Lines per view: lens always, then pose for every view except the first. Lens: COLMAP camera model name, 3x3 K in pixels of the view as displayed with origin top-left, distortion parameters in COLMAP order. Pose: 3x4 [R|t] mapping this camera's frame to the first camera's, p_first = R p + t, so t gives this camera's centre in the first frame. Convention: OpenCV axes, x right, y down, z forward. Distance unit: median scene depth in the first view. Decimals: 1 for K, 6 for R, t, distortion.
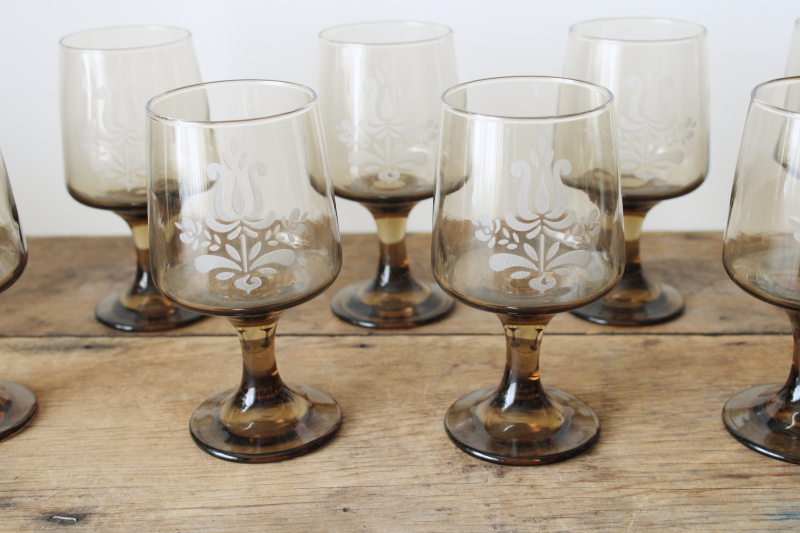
lens RADIAL K [[1235.1, 0, 400.0], [0, 1235.1, 266.5], [0, 0, 1]] dist [-0.029103, -0.005425]
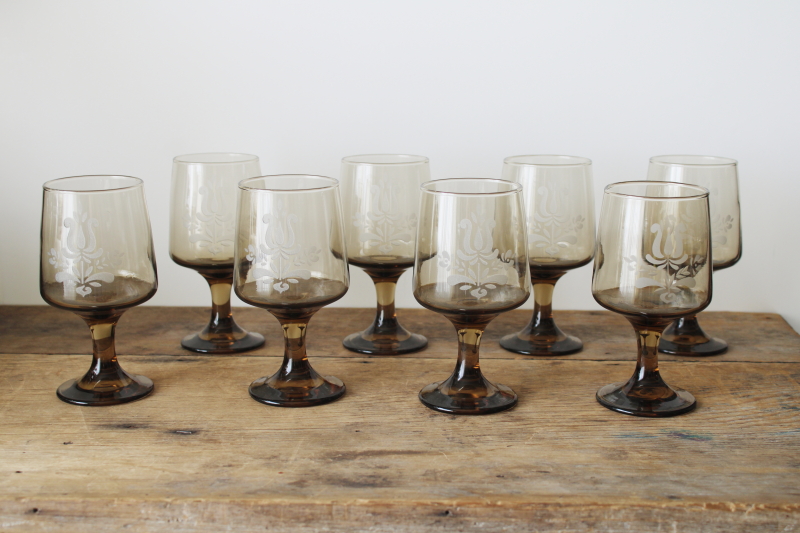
lens RADIAL K [[1235.1, 0, 400.0], [0, 1235.1, 266.5], [0, 0, 1]] dist [-0.029103, -0.005425]
pose [[0.999612, 0.023099, 0.015560, -0.014405], [-0.020358, 0.987267, -0.157763, 0.191787], [-0.019006, 0.157385, 0.987354, -0.516201]]
